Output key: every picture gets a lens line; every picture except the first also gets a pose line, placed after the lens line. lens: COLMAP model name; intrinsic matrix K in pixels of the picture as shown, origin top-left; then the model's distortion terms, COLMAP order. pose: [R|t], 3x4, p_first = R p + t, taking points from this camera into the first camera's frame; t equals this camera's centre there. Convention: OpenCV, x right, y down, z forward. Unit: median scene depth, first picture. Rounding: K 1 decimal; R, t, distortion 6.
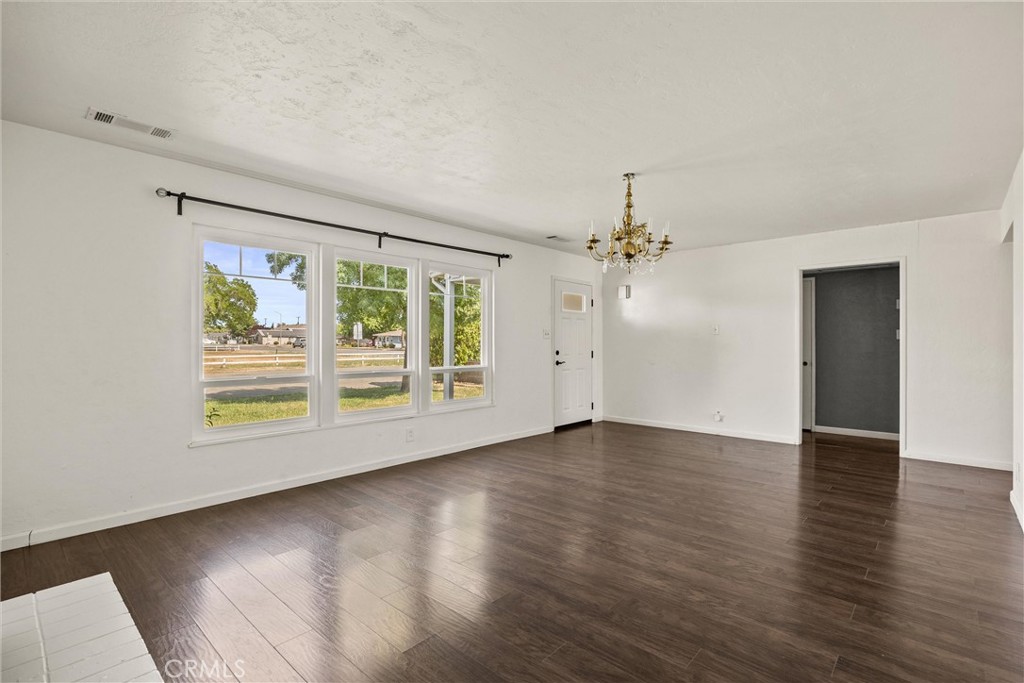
lens RADIAL K [[480.9, 0, 512.9], [0, 480.9, 340.7], [0, 0, 1]] dist [-0.008359, -0.000655]
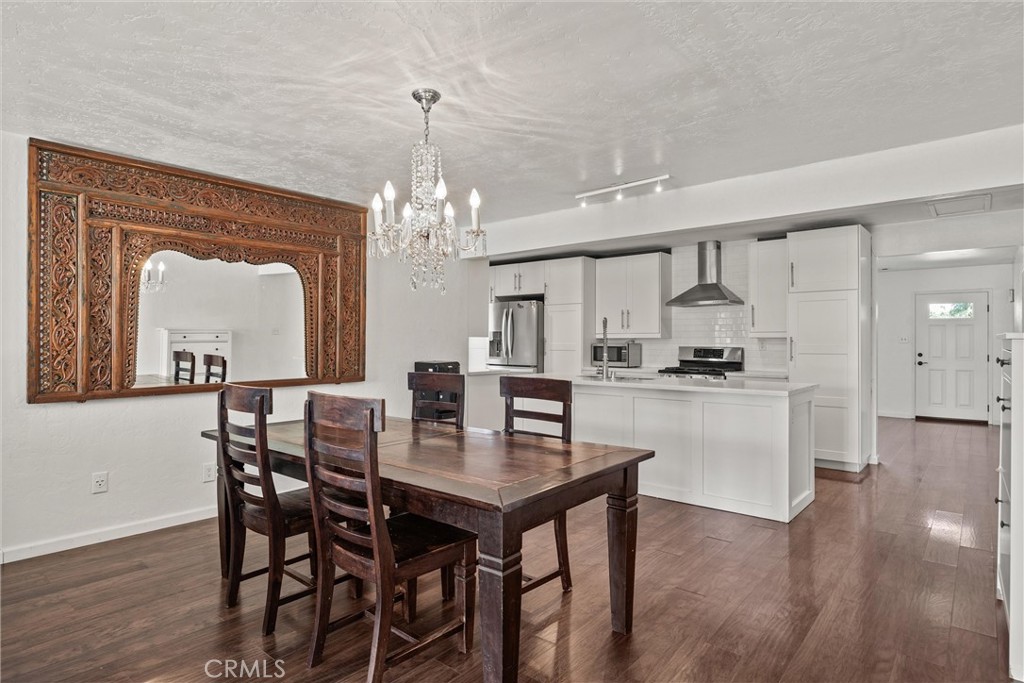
lens RADIAL K [[562.6, 0, 503.6], [0, 562.6, 337.4], [0, 0, 1]] dist [-0.018584, -0.002617]
pose [[0.026996, -0.001120, -0.999635, 1.668789], [0.005212, 0.999986, -0.000980, -0.025971], [0.999622, -0.005184, 0.027001, -0.091266]]
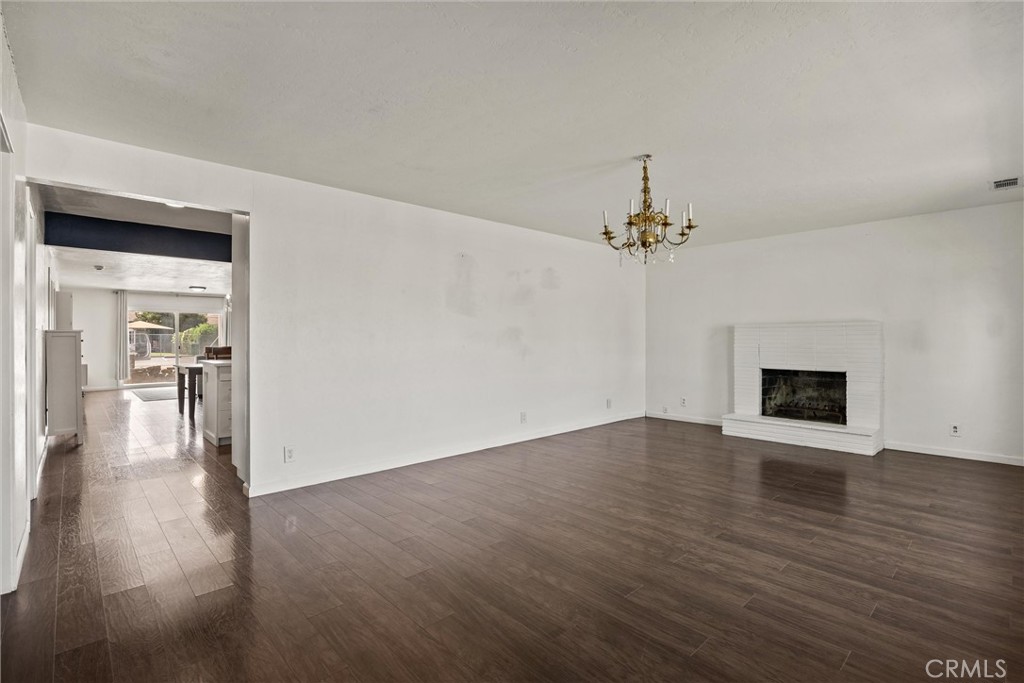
lens RADIAL K [[480.9, 0, 519.1], [0, 480.9, 335.8], [0, 0, 1]] dist [-0.008359, -0.000655]
pose [[-0.997181, -0.000852, 0.075033, 0.260455], [-0.001822, 0.999916, -0.012865, 0.009637], [-0.075016, -0.012966, -0.997098, 1.231125]]
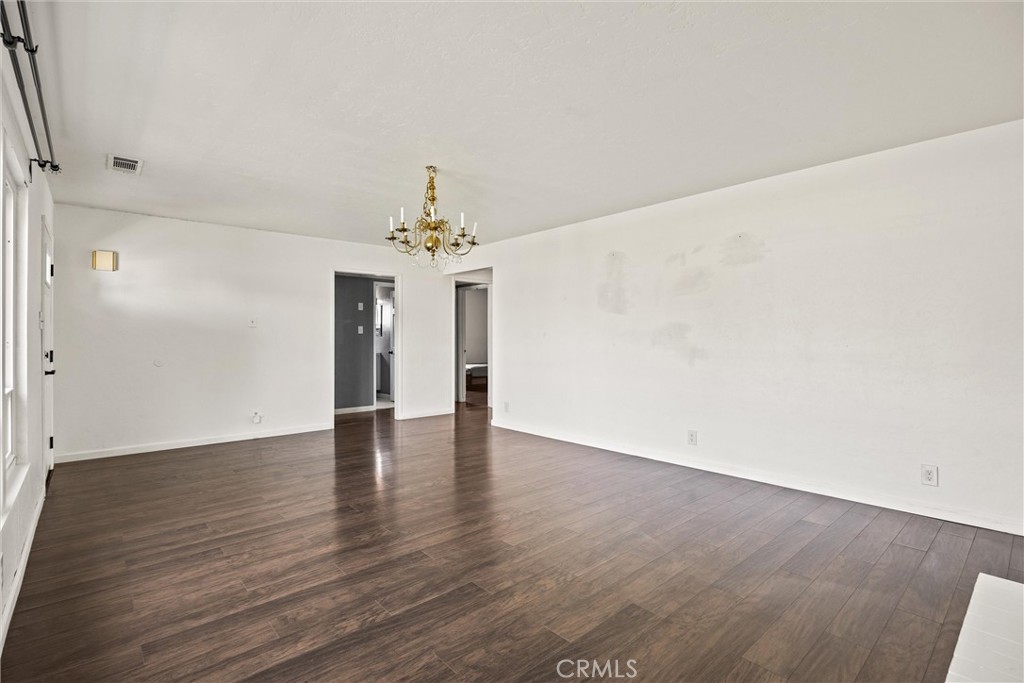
lens RADIAL K [[480.9, 0, 520.6], [0, 480.9, 340.3], [0, 0, 1]] dist [-0.008359, -0.000655]
pose [[0.100710, -0.011354, 0.994851, -0.464894], [-0.001054, 0.999933, 0.011519, -0.000024], [-0.994915, -0.002209, 0.100691, 0.455893]]
